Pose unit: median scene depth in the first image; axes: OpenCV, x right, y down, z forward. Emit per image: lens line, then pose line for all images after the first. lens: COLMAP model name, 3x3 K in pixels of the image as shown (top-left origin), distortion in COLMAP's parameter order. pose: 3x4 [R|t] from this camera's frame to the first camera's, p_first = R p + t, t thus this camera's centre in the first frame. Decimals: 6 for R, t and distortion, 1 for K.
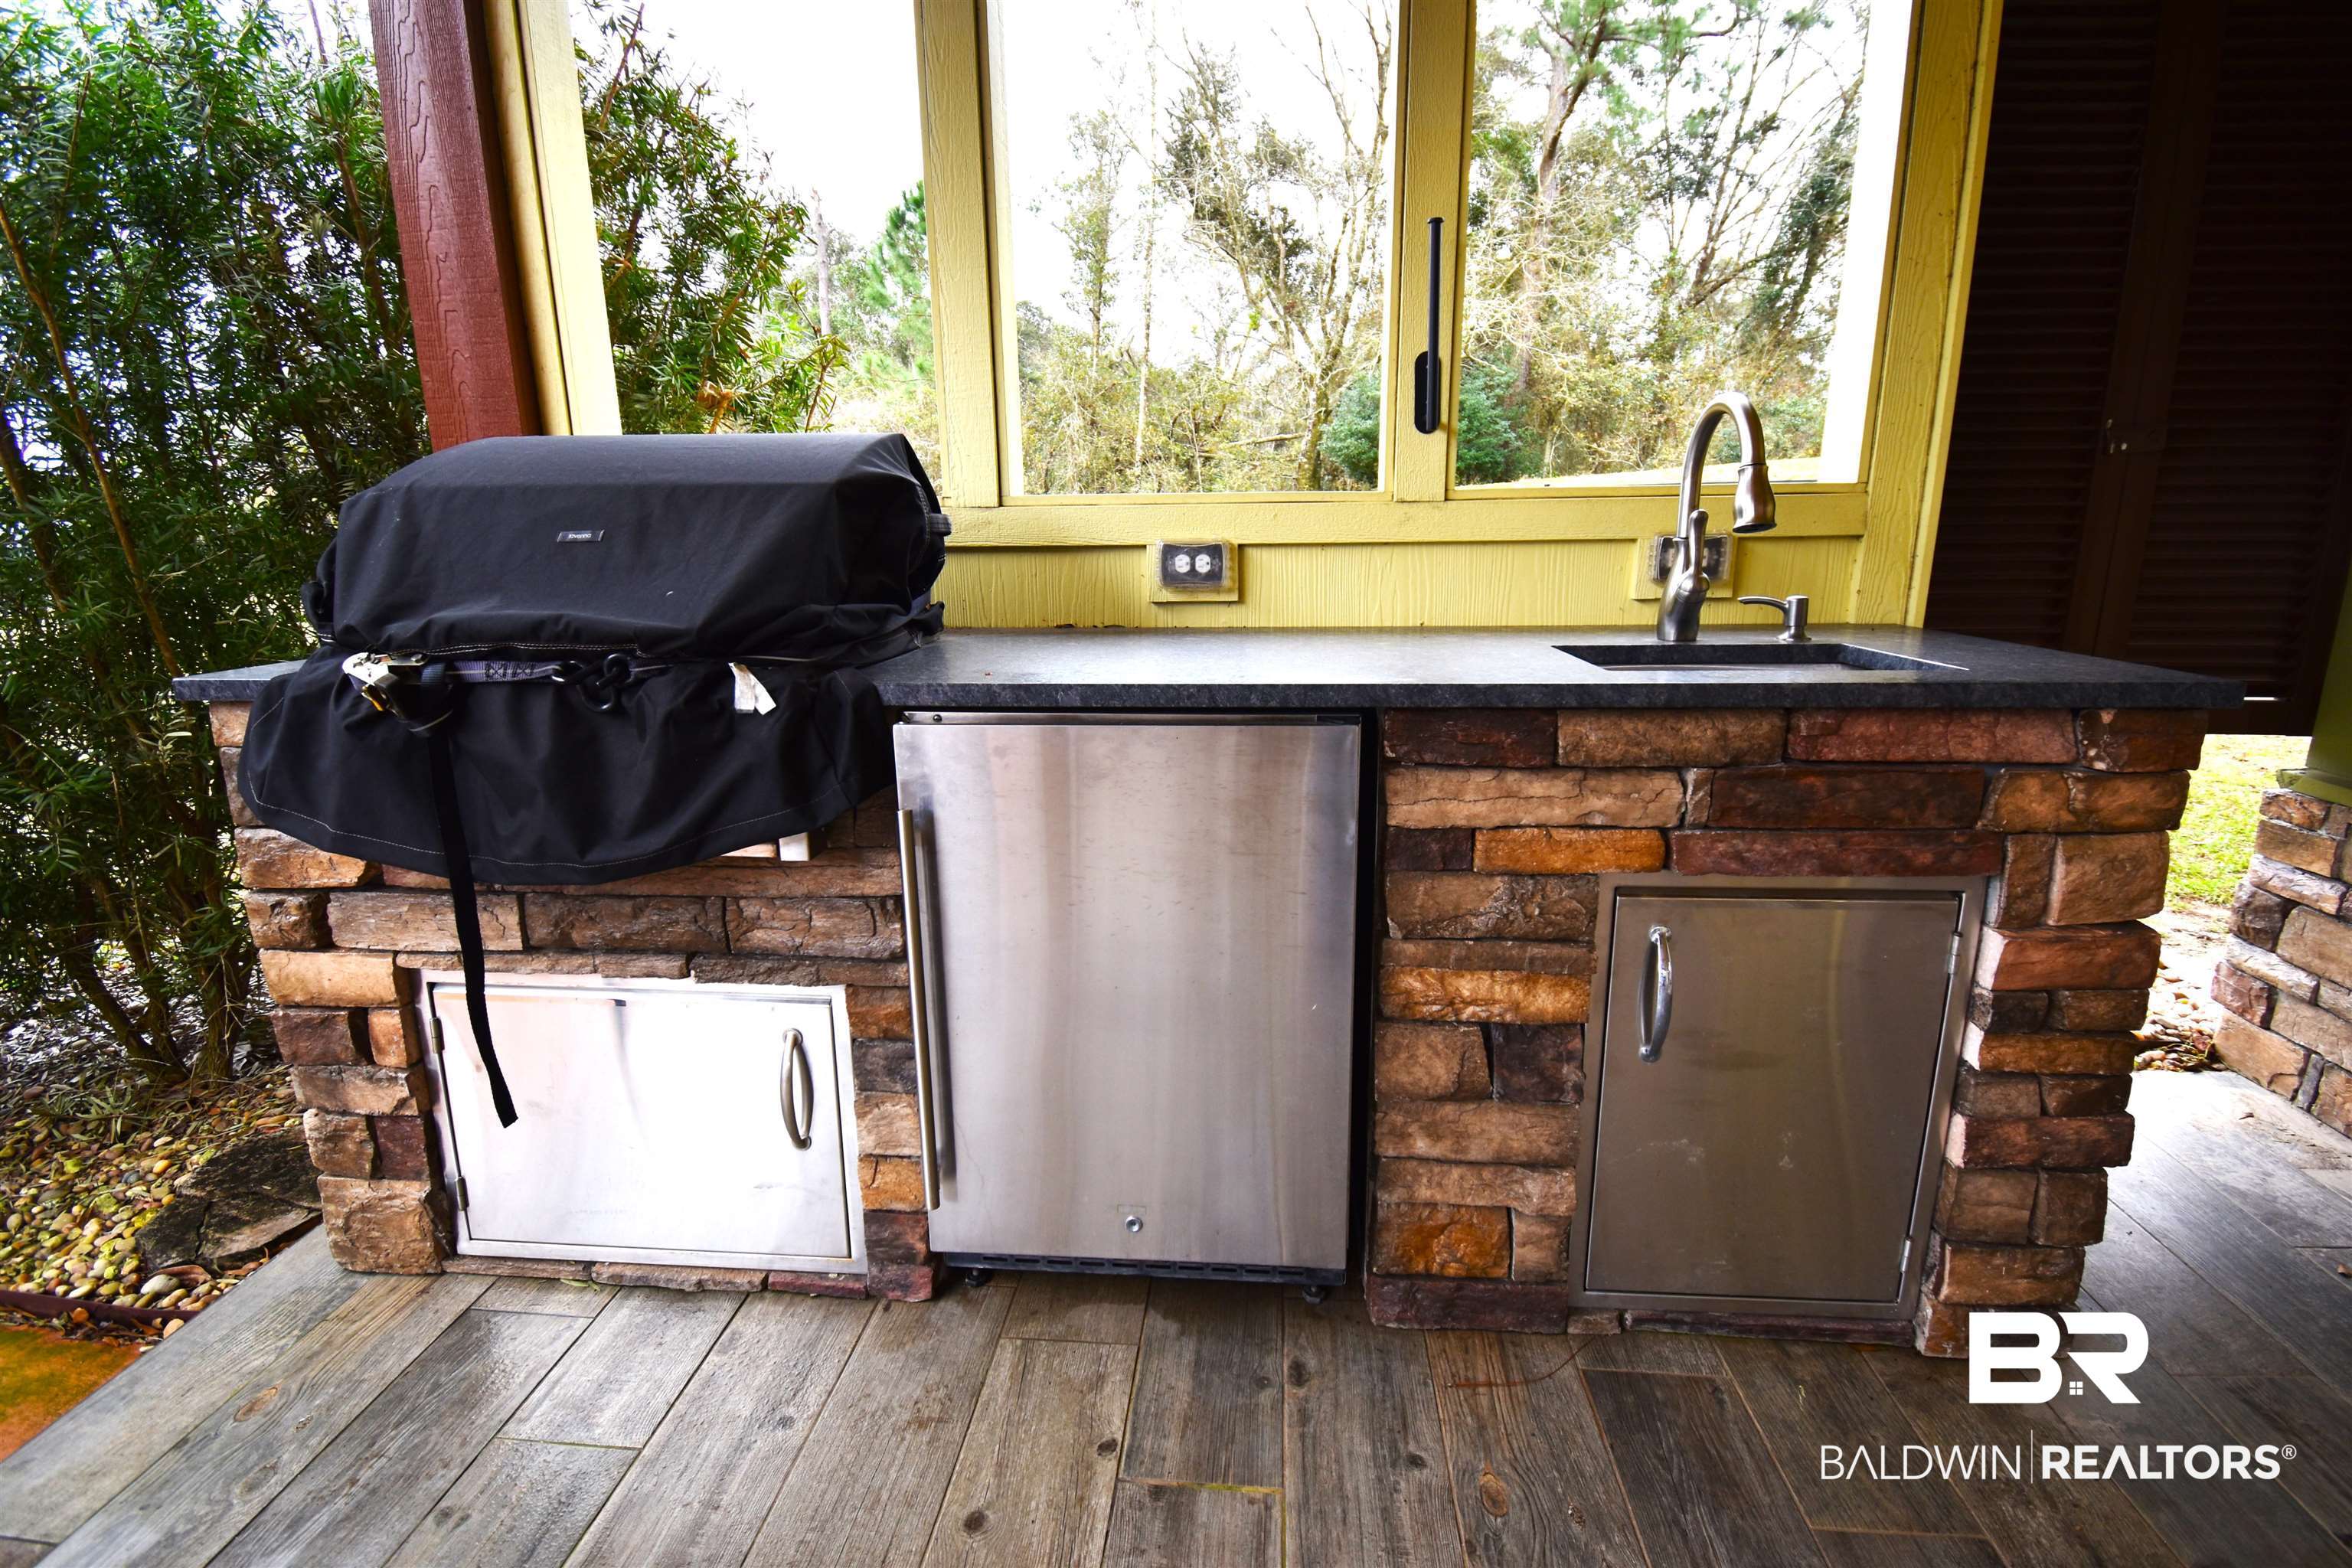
lens RADIAL K [[1072.9, 0, 1176.0], [0, 1072.9, 784.0], [0, 0, 1]] dist [-0.002309, -0.018636]
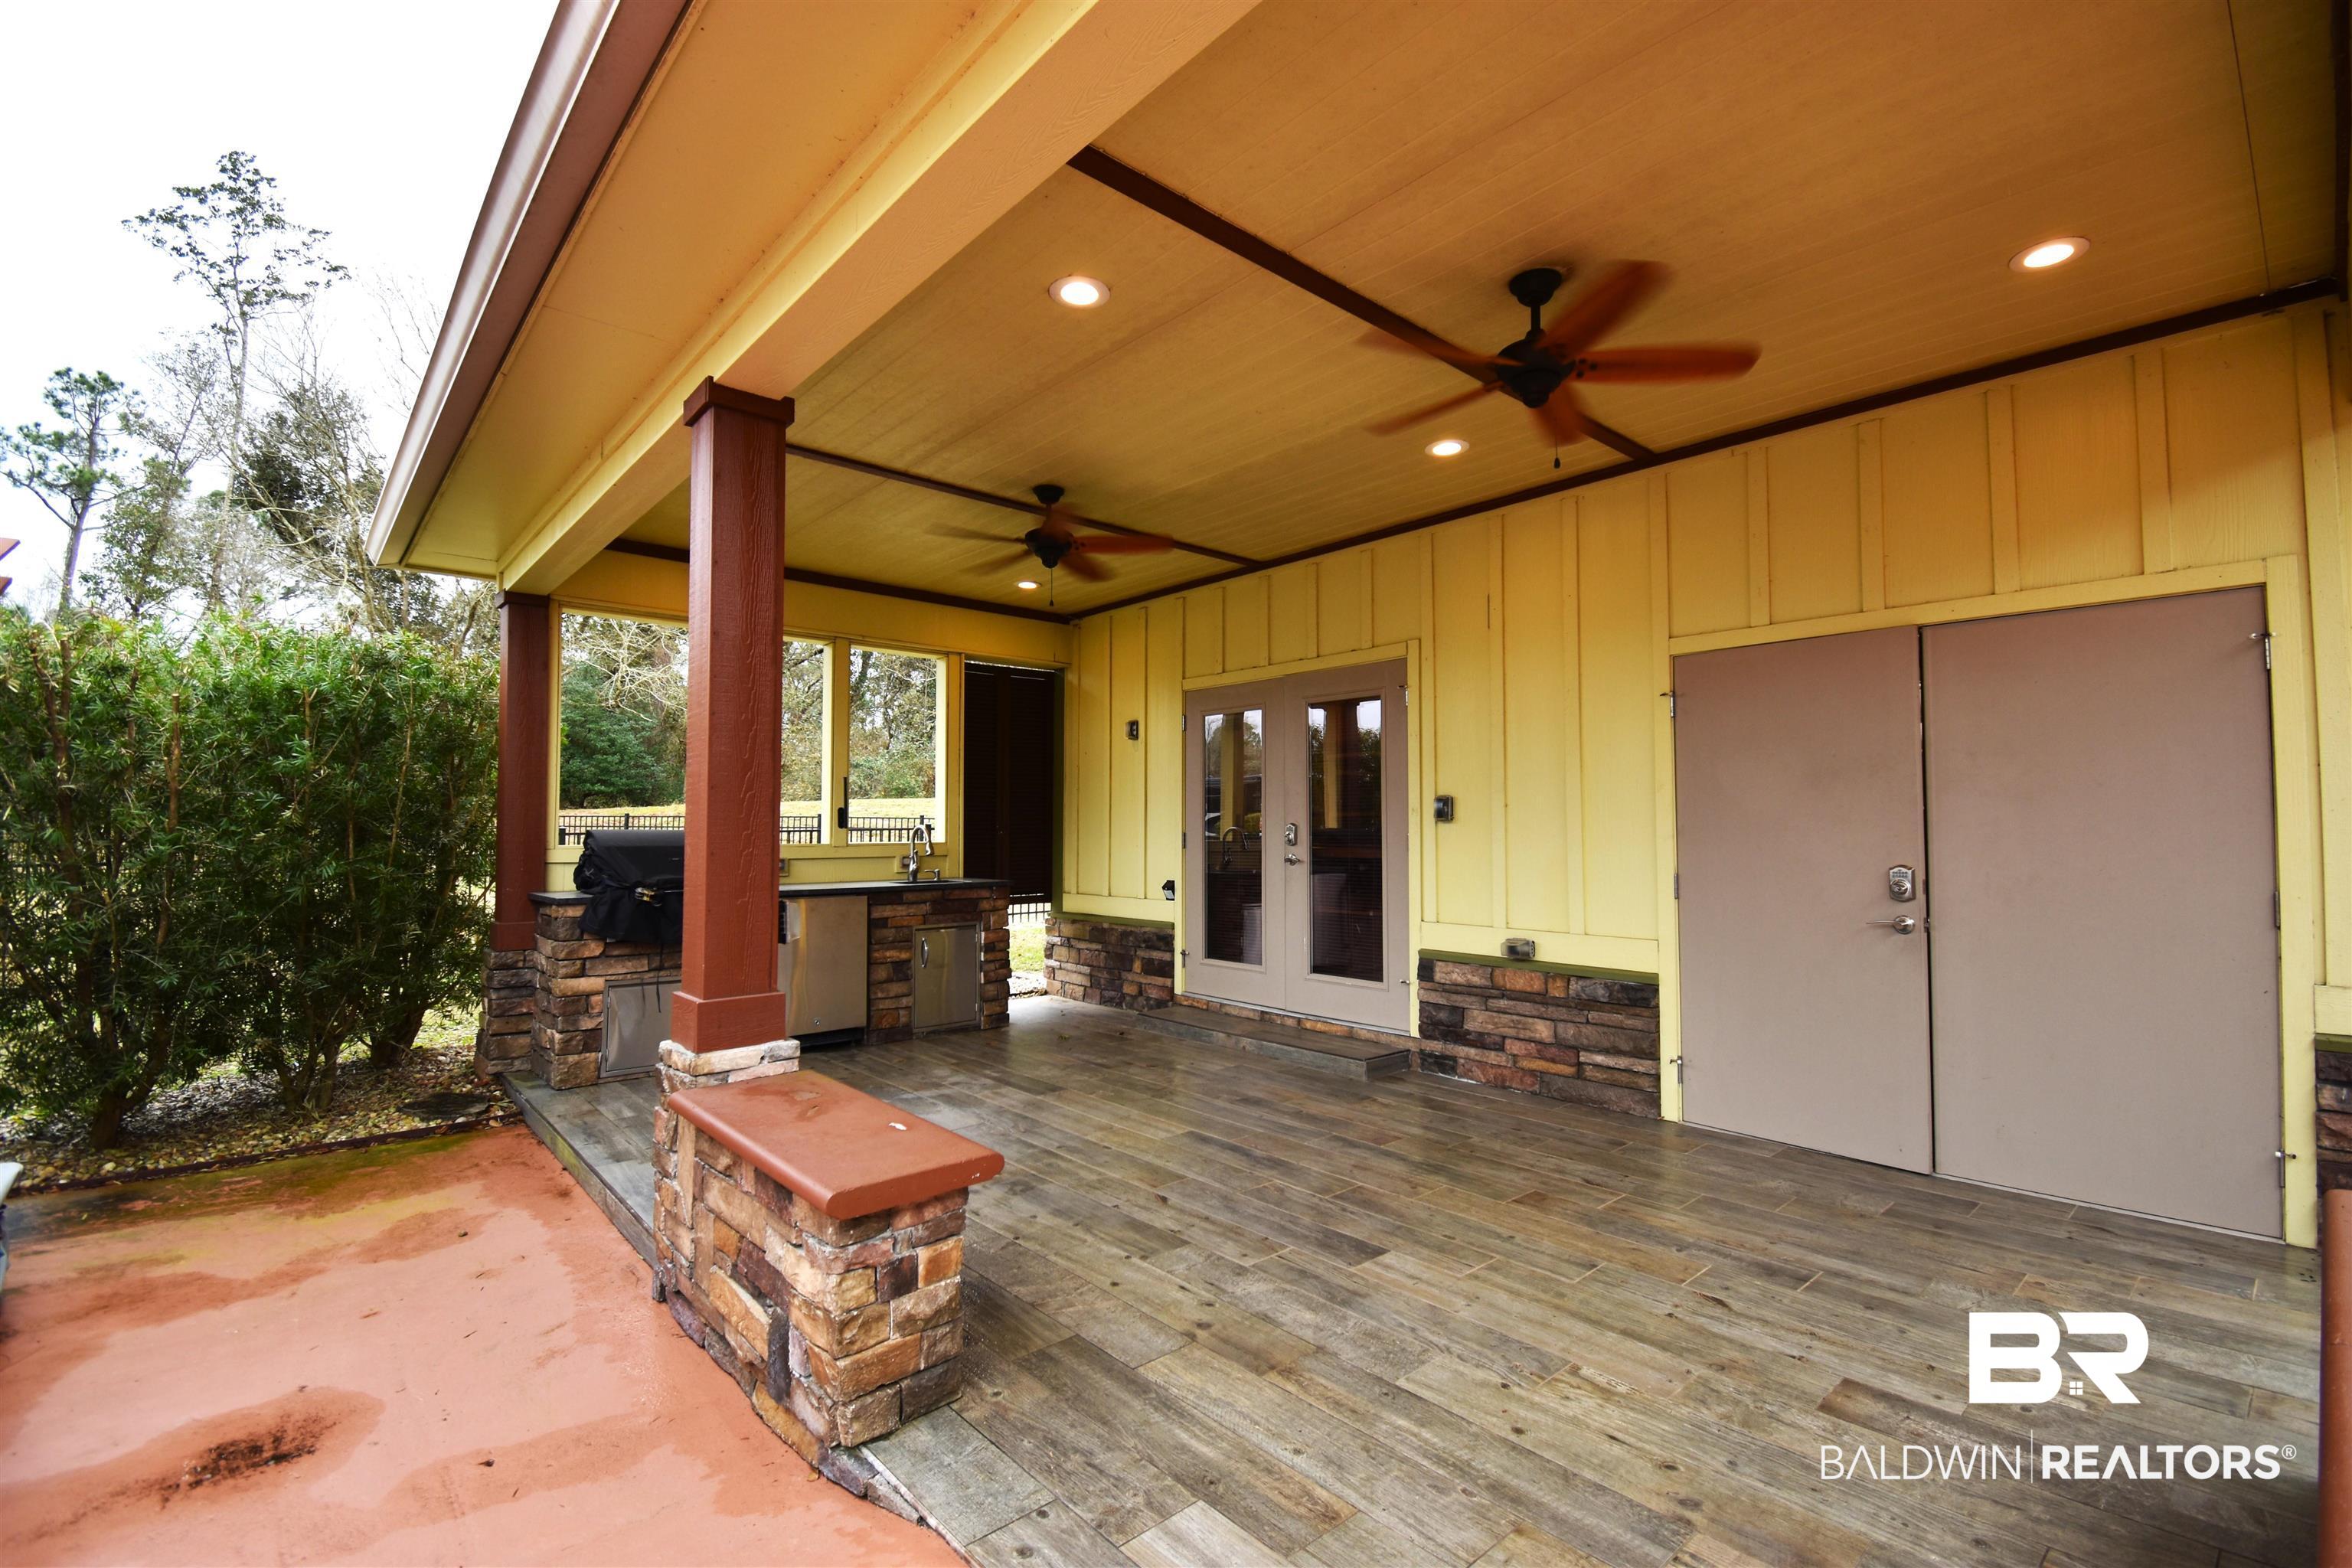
lens RADIAL K [[1033.1, 0, 1176.0], [0, 1033.1, 784.0], [0, 0, 1]] dist [-0.001514, -0.000172]
pose [[0.686008, 0.045768, 0.726153, -2.045401], [0.161958, 0.963375, -0.213724, 0.611239], [-0.709339, 0.264223, 0.653471, -2.833717]]
